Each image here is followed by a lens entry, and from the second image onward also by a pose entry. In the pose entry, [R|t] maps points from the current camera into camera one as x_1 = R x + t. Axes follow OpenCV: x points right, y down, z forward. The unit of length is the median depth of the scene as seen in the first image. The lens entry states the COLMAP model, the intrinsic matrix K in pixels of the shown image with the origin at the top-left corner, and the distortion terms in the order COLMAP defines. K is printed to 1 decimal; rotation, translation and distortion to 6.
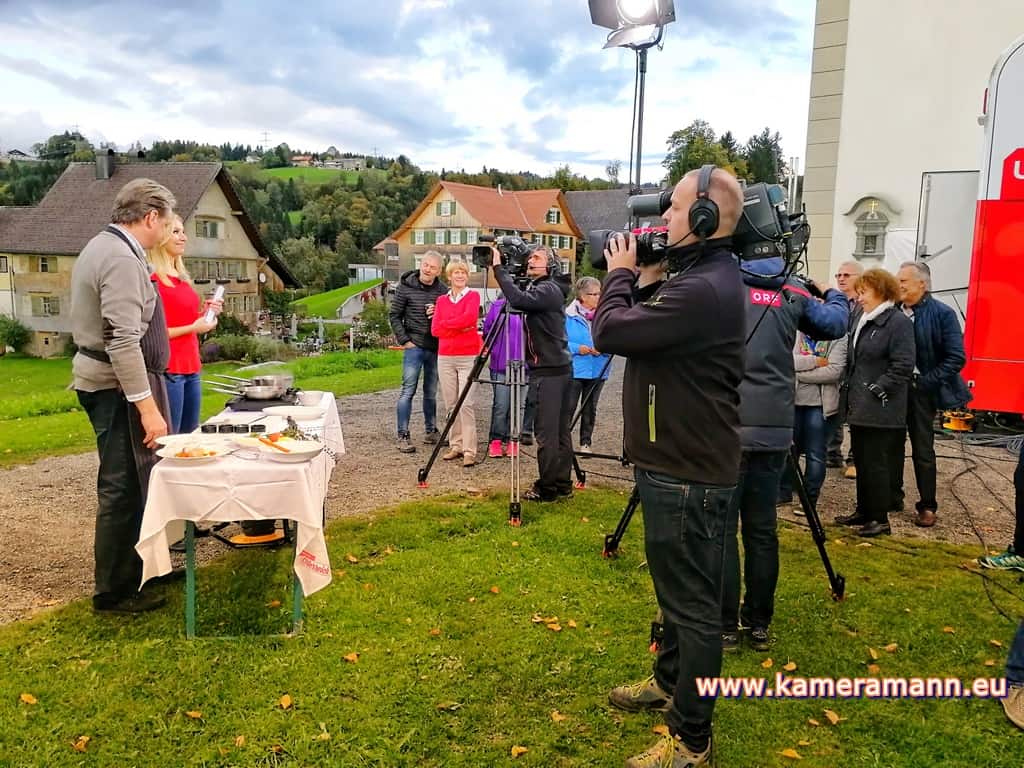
lens RADIAL K [[824.7, 0, 503.3], [0, 824.7, 381.6], [0, 0, 1]] dist [0.044187, -0.043069]
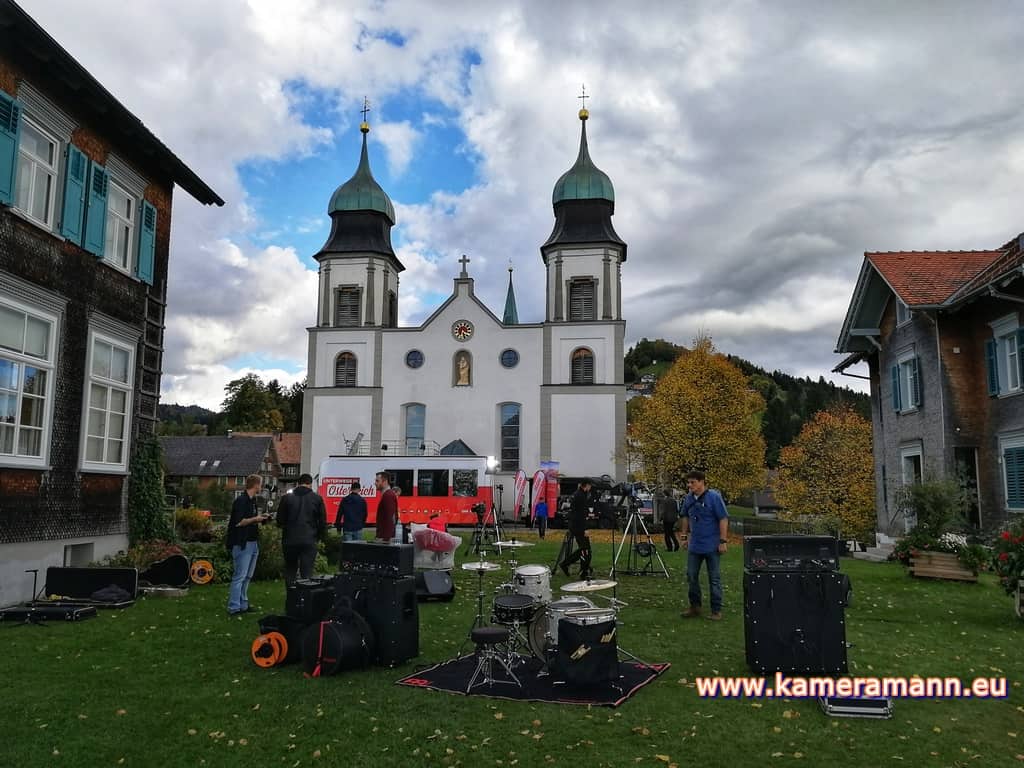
lens RADIAL K [[824.7, 0, 517.1], [0, 824.7, 378.2], [0, 0, 1]] dist [0.044187, -0.043069]
pose [[0.855403, 0.063072, 0.514109, -0.147652], [0.076688, 0.966197, -0.246134, 0.067864], [-0.512255, 0.249969, 0.821651, -0.536742]]
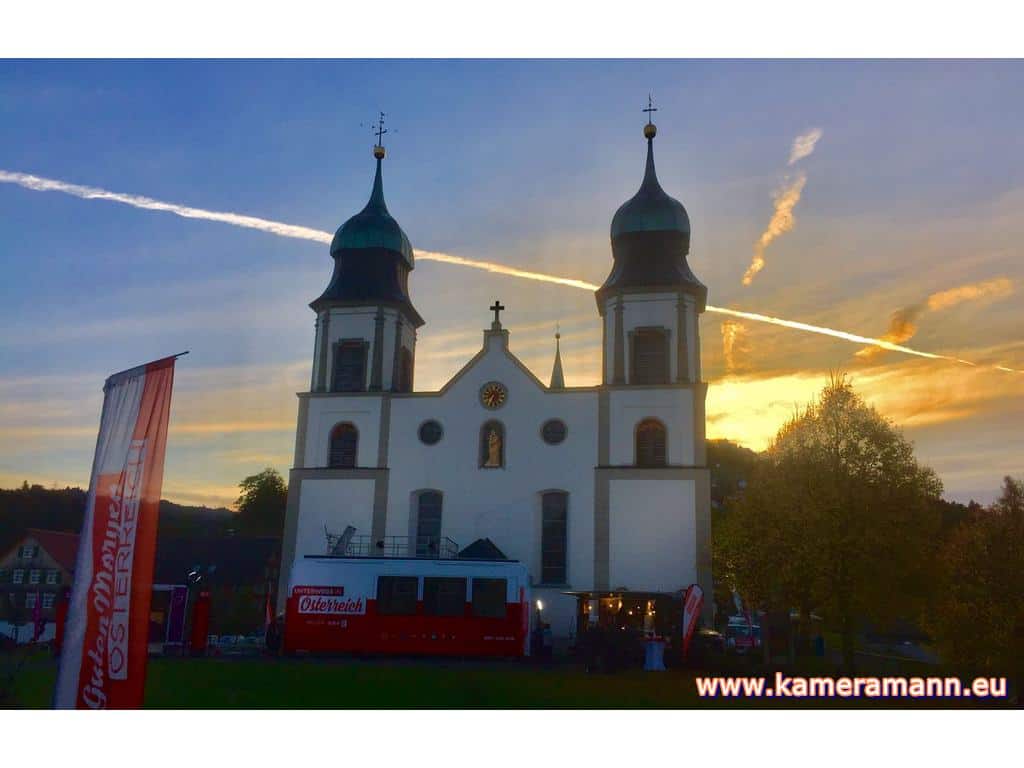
lens RADIAL K [[878.0, 0, 509.9], [0, 878.0, 393.9], [0, 0, 1]] dist [0.063068, 0.004435]
pose [[0.884597, 0.121630, 0.450216, -0.065473], [0.047792, 0.936664, -0.346952, 0.048416], [-0.463901, 0.328430, 0.822757, -0.404267]]
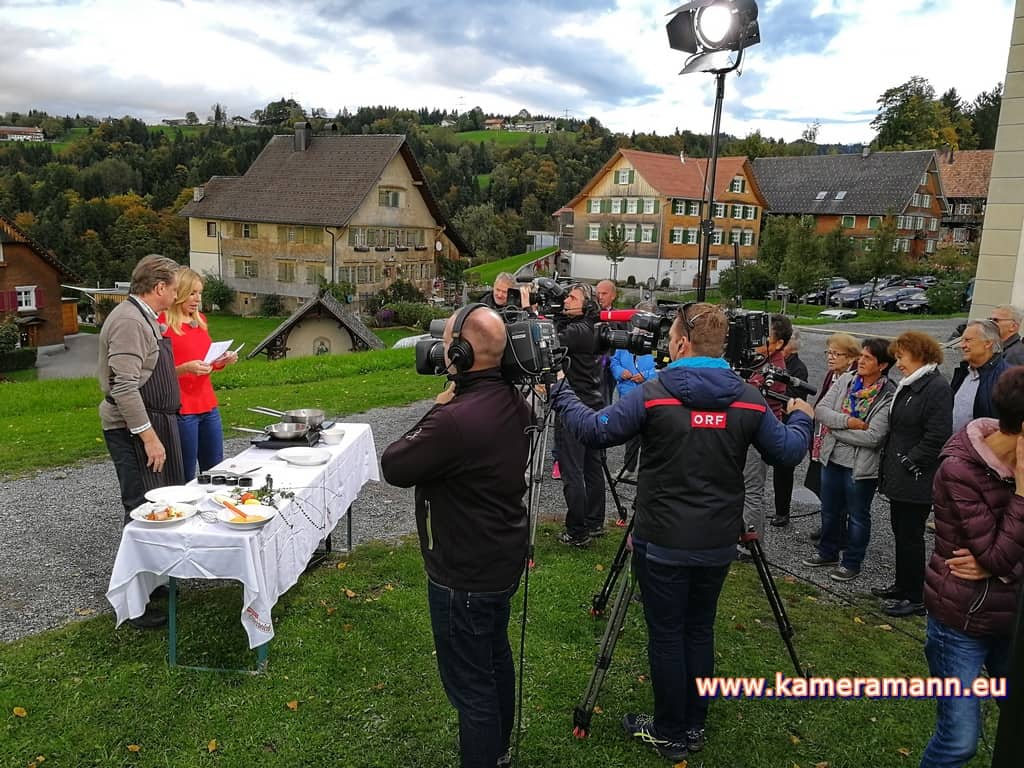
lens RADIAL K [[824.7, 0, 508.3], [0, 824.7, 381.9], [0, 0, 1]] dist [0.044187, -0.043069]
pose [[0.976910, 0.056795, -0.205964, 0.012698], [-0.047847, 0.997692, 0.048171, -0.006934], [0.208225, -0.037204, 0.977373, -0.000328]]
